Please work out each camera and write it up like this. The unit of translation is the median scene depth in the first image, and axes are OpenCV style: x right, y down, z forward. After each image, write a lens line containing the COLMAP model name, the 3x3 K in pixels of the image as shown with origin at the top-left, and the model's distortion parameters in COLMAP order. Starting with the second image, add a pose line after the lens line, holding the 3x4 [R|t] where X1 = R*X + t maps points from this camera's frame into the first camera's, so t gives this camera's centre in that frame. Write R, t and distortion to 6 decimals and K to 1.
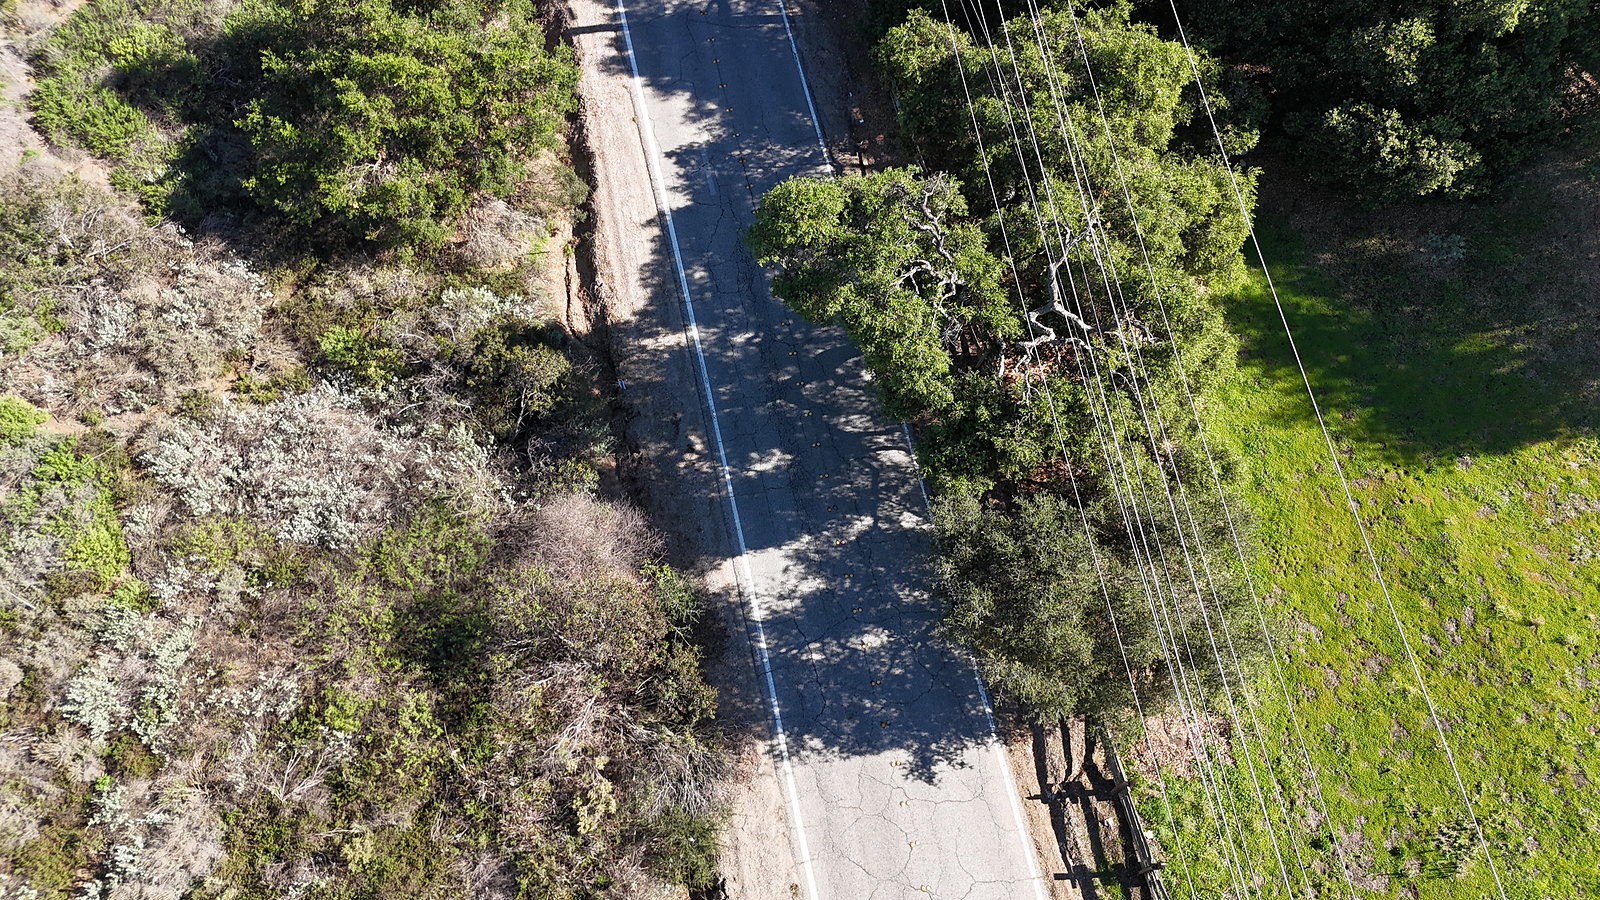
lens RADIAL K [[1172.3, 0, 800.2], [0, 1172.3, 448.0], [0, 0, 1]] dist [0.072628, -0.073789]
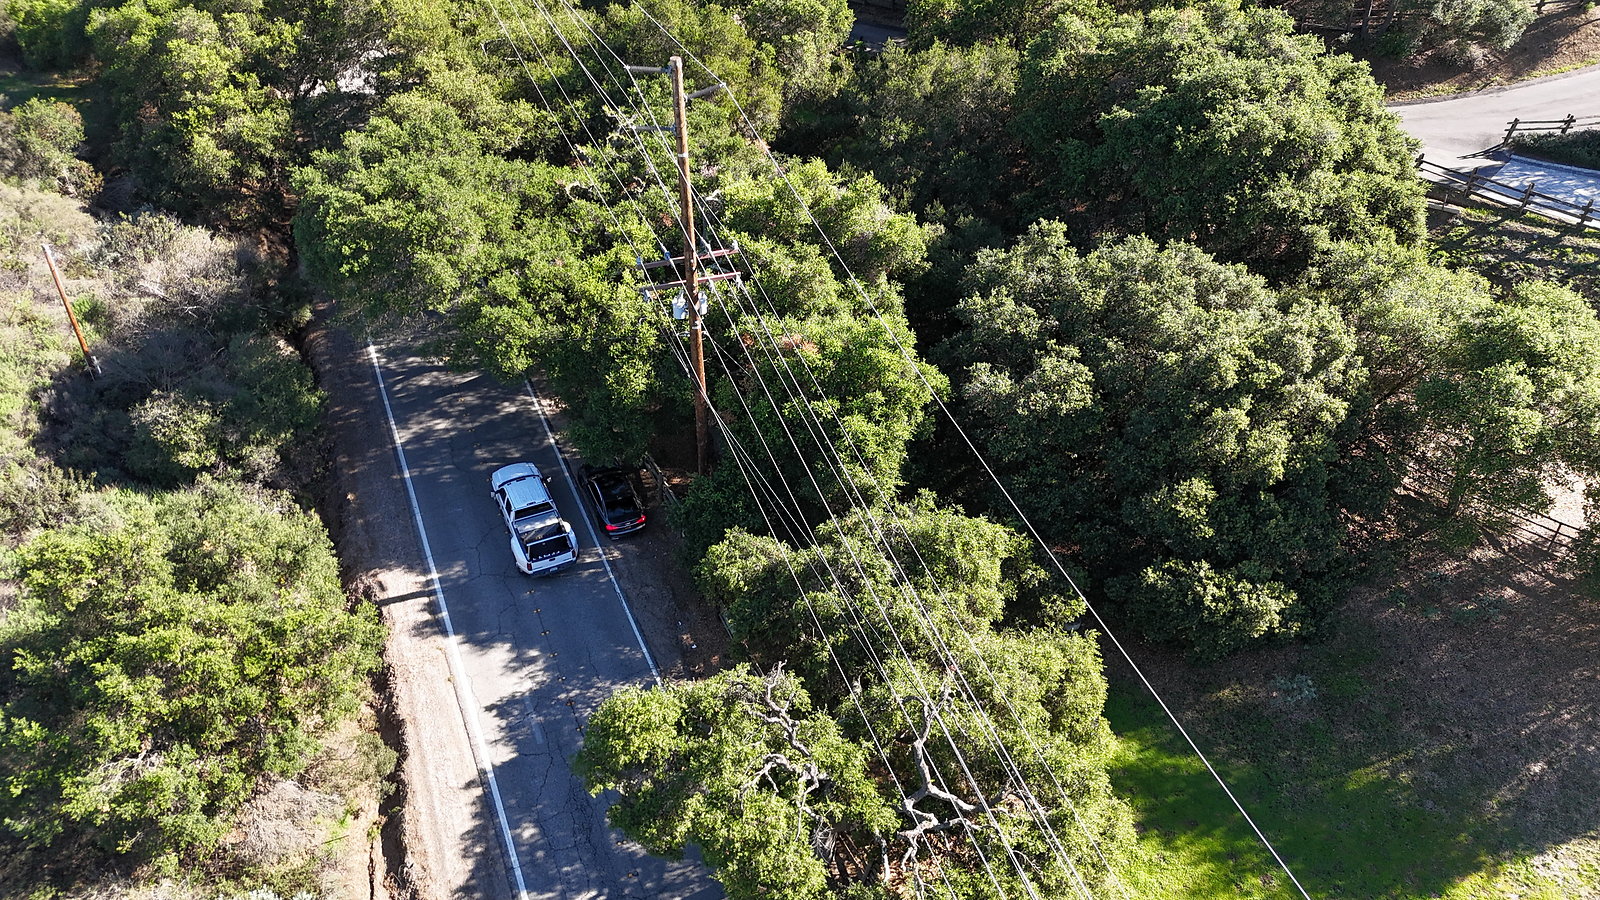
lens RADIAL K [[1167.7, 0, 801.1], [0, 1167.7, 449.1], [0, 0, 1]] dist [0.075171, -0.077442]
pose [[0.982109, -0.104201, 0.156854, 0.005690], [0.165760, 0.873616, -0.457514, 0.040492], [-0.089357, 0.475329, 0.875259, 0.087238]]
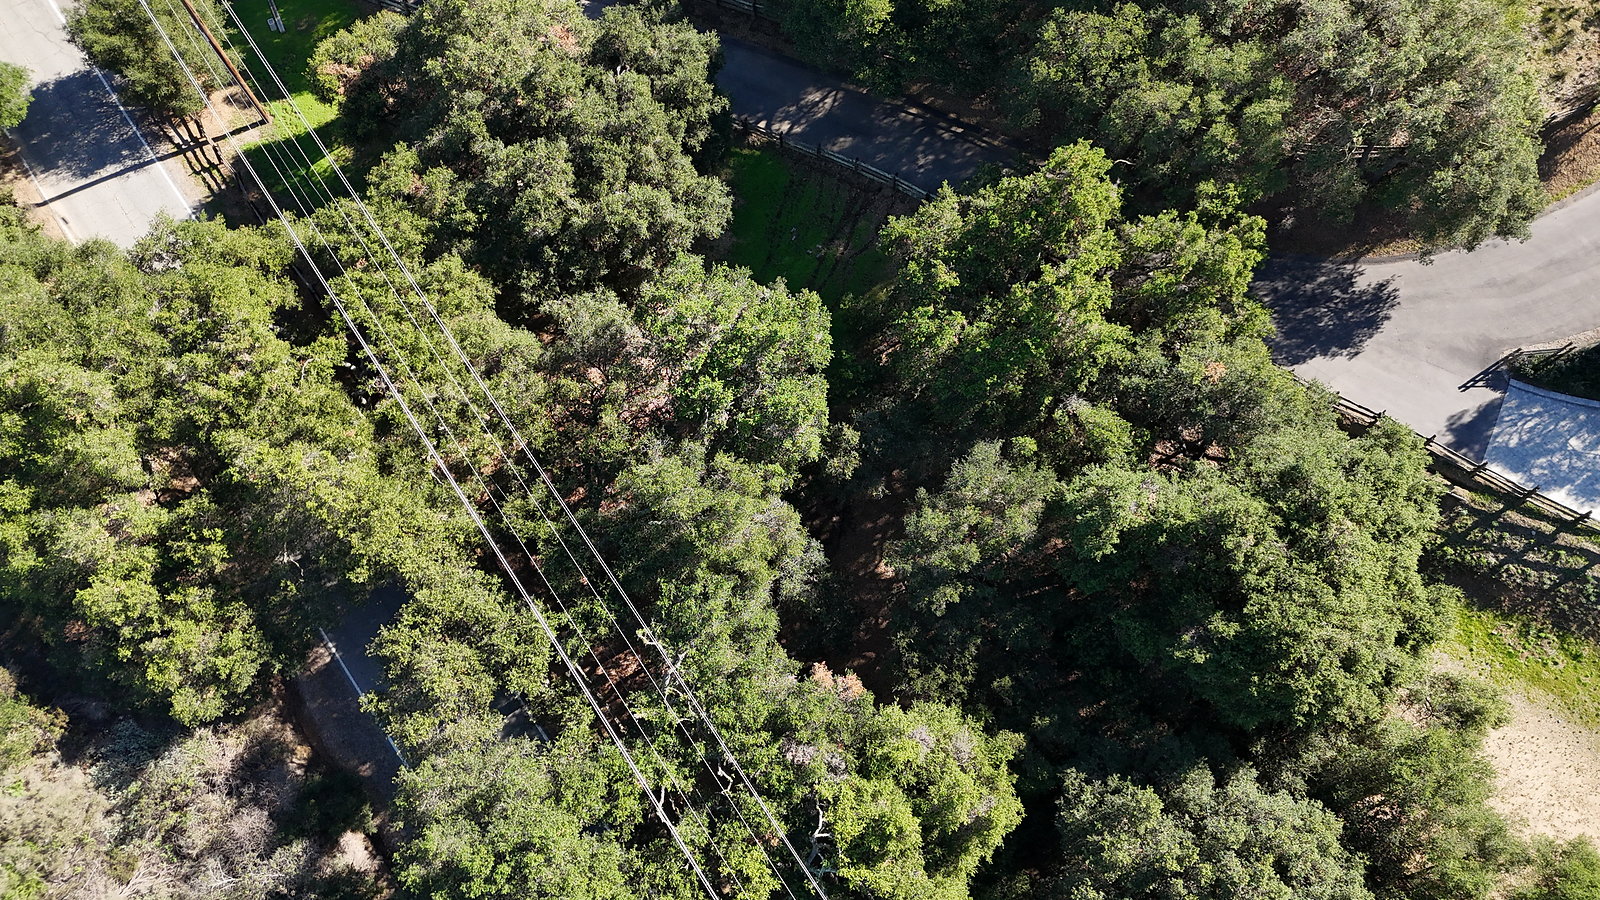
lens RADIAL K [[1172.3, 0, 800.2], [0, 1172.3, 448.0], [0, 0, 1]] dist [0.072628, -0.073789]
pose [[0.906153, -0.389333, 0.165245, 0.065824], [0.383637, 0.921092, 0.066429, -1.224083], [-0.178068, 0.003200, 0.984013, -0.187113]]
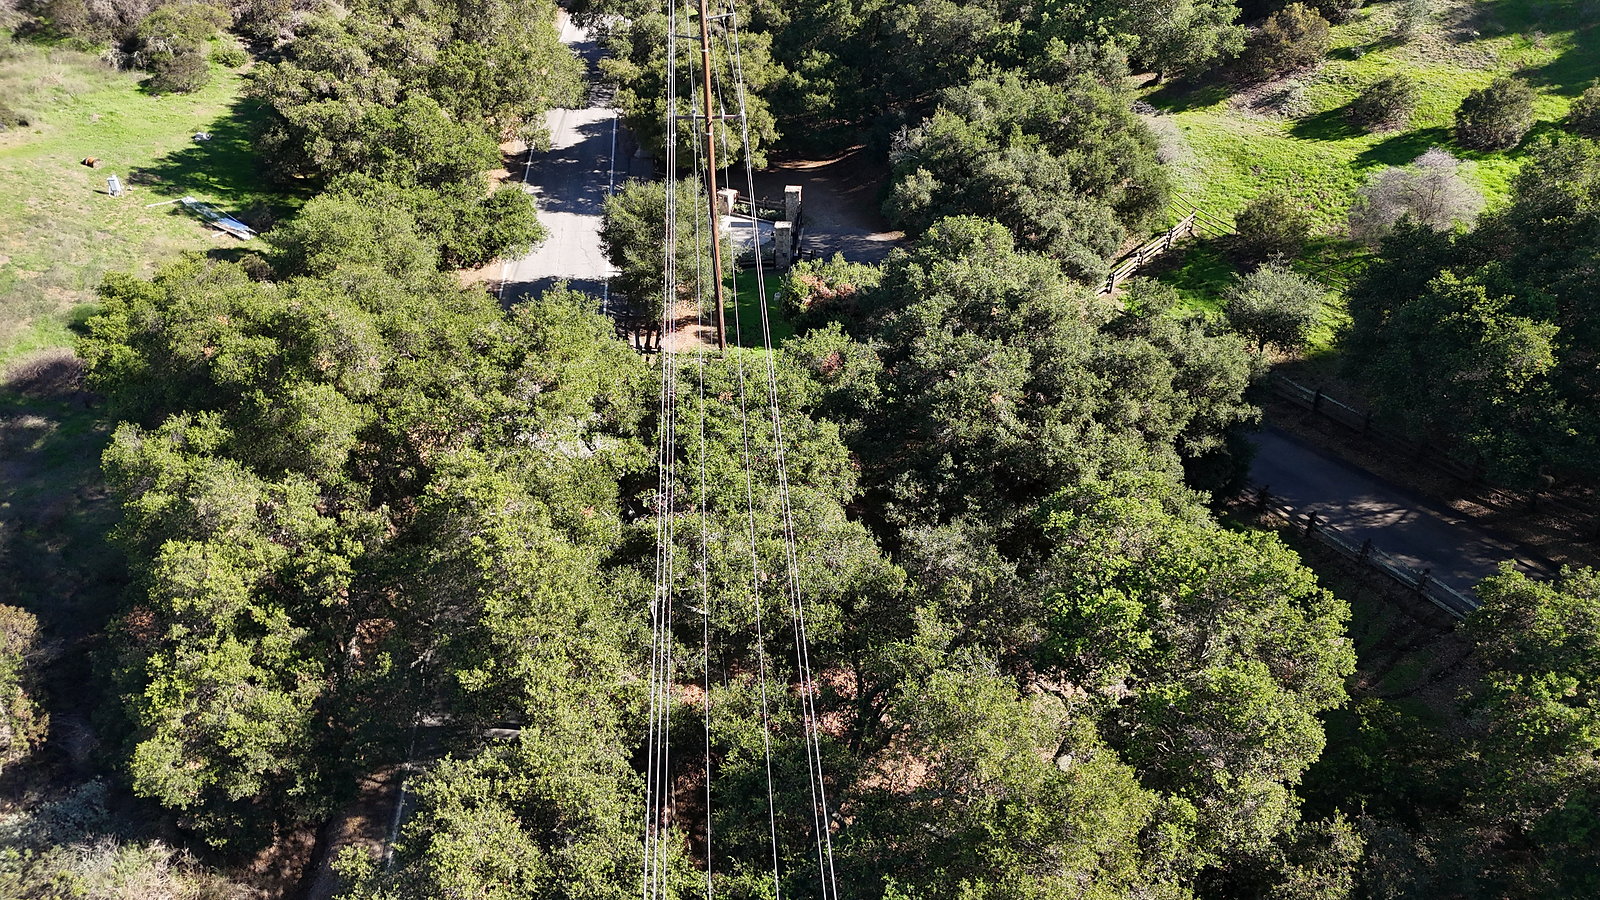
lens RADIAL K [[1172.3, 0, 800.2], [0, 1172.3, 448.0], [0, 0, 1]] dist [0.072628, -0.073789]
pose [[0.995159, 0.061575, -0.076593, 0.067456], [-0.092312, 0.853058, -0.513586, -0.913044], [0.033714, 0.518170, 0.854613, 0.439559]]
